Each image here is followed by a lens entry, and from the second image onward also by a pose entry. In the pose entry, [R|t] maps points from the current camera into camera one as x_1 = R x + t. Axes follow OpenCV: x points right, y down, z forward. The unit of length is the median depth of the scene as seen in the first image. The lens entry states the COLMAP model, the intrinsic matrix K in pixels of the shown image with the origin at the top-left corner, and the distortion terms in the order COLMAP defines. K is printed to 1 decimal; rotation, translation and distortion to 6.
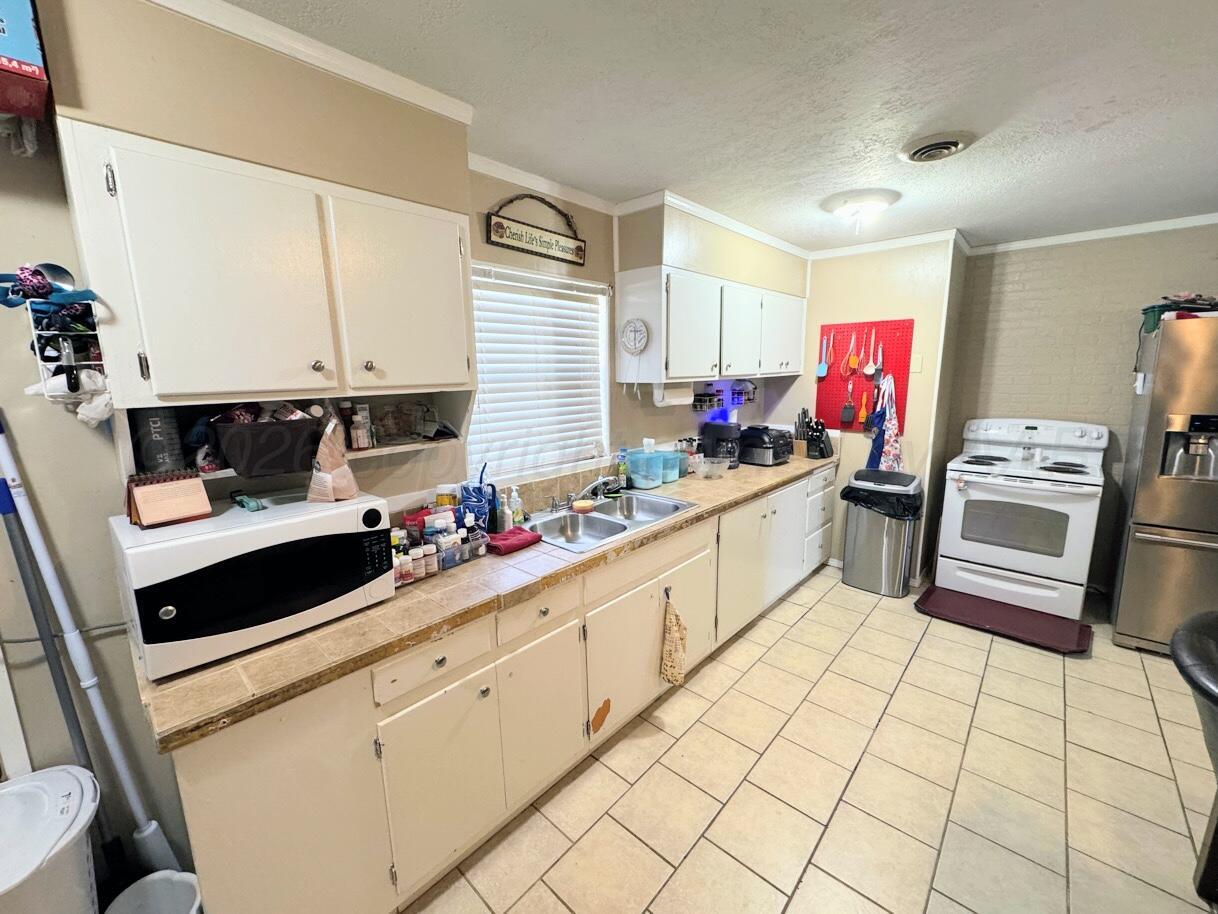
lens RADIAL K [[486.5, 0, 609.0], [0, 486.5, 457.0], [0, 0, 1]] dist [-0.003799, 0.000086]
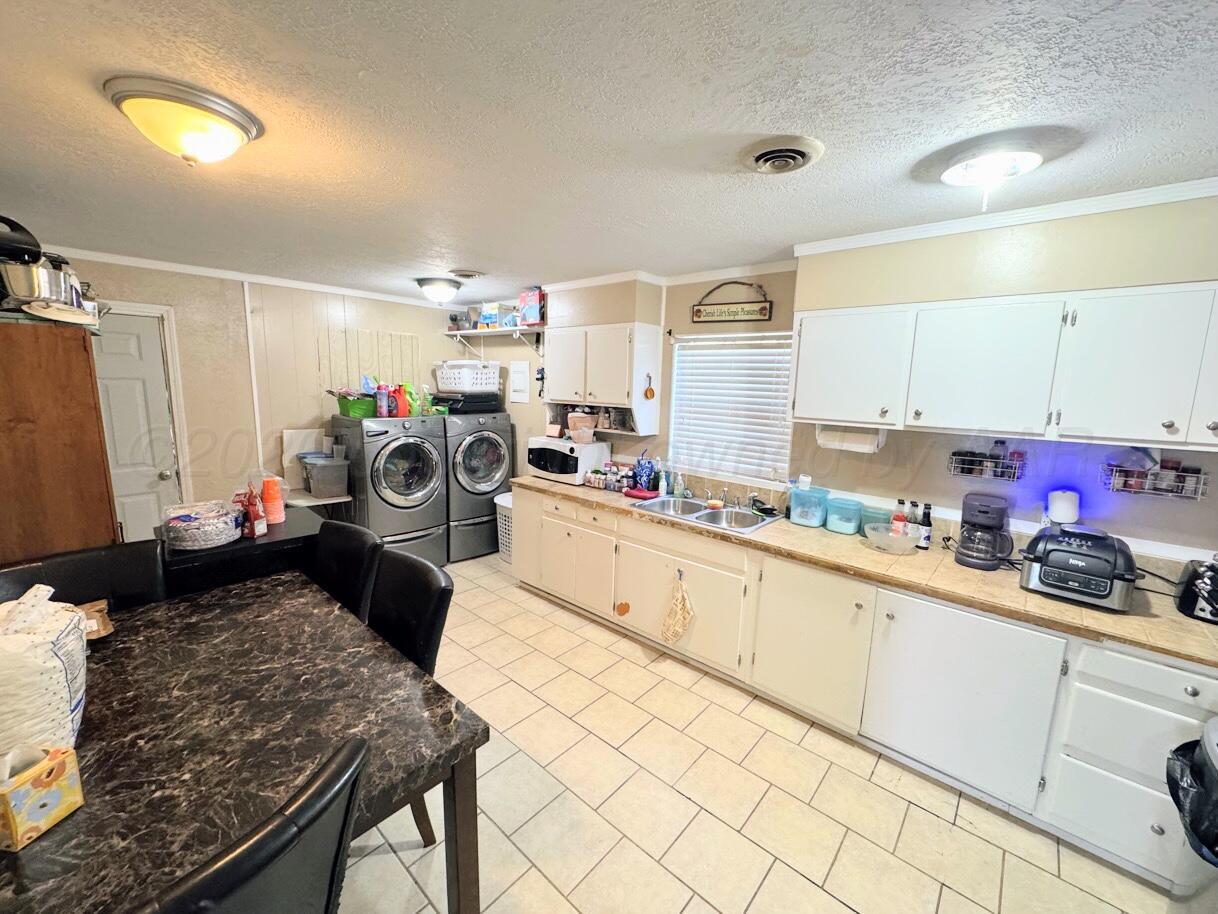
lens RADIAL K [[486.5, 0, 609.0], [0, 486.5, 457.0], [0, 0, 1]] dist [-0.003799, 0.000086]
pose [[0.015269, 0.172077, -0.984965, 0.969573], [-0.205136, 0.964665, 0.165350, -0.145445], [0.978614, 0.199527, 0.050029, 0.490131]]
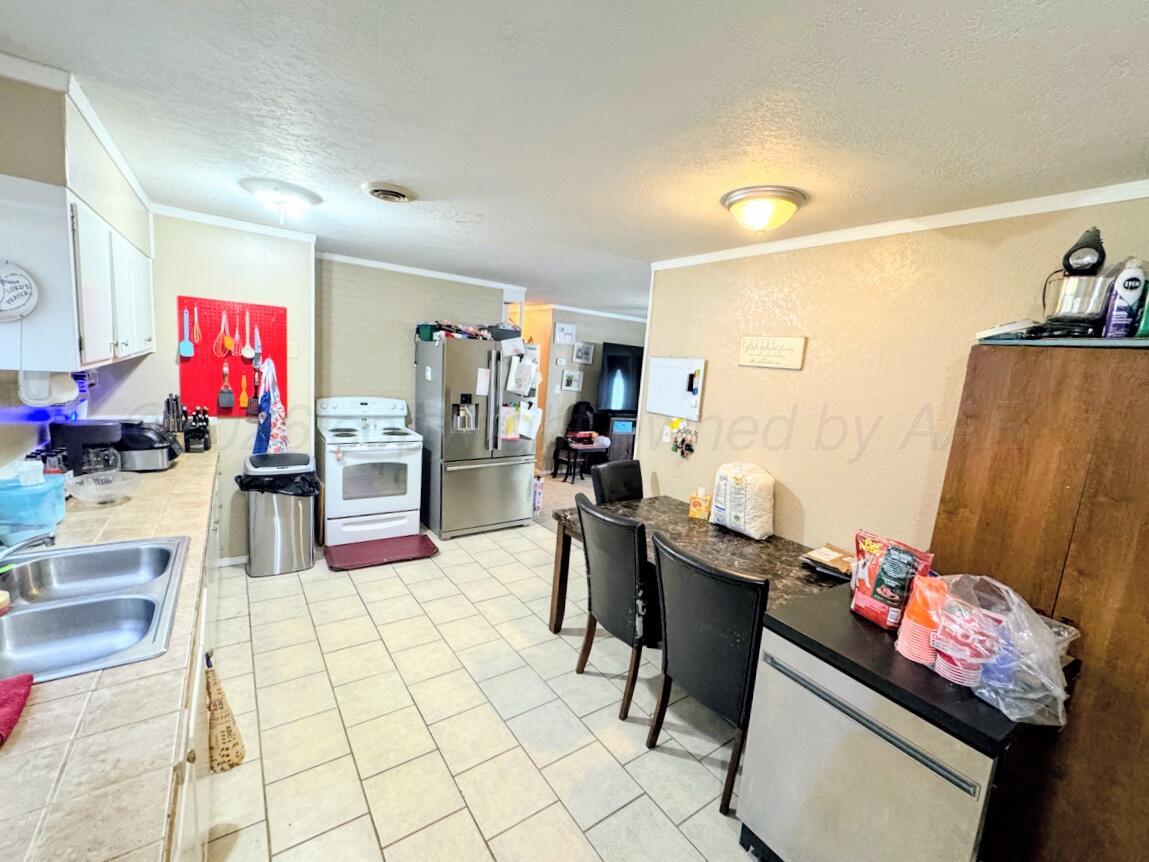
lens RADIAL K [[482.2, 0, 574.5], [0, 482.2, 431.0], [0, 0, 1]] dist [-0.001345, -0.000098]
pose [[0.214253, -0.107881, 0.970802, -0.321396], [0.091479, 0.991730, 0.090018, -0.061286], [-0.972485, 0.069522, 0.222350, 0.193303]]
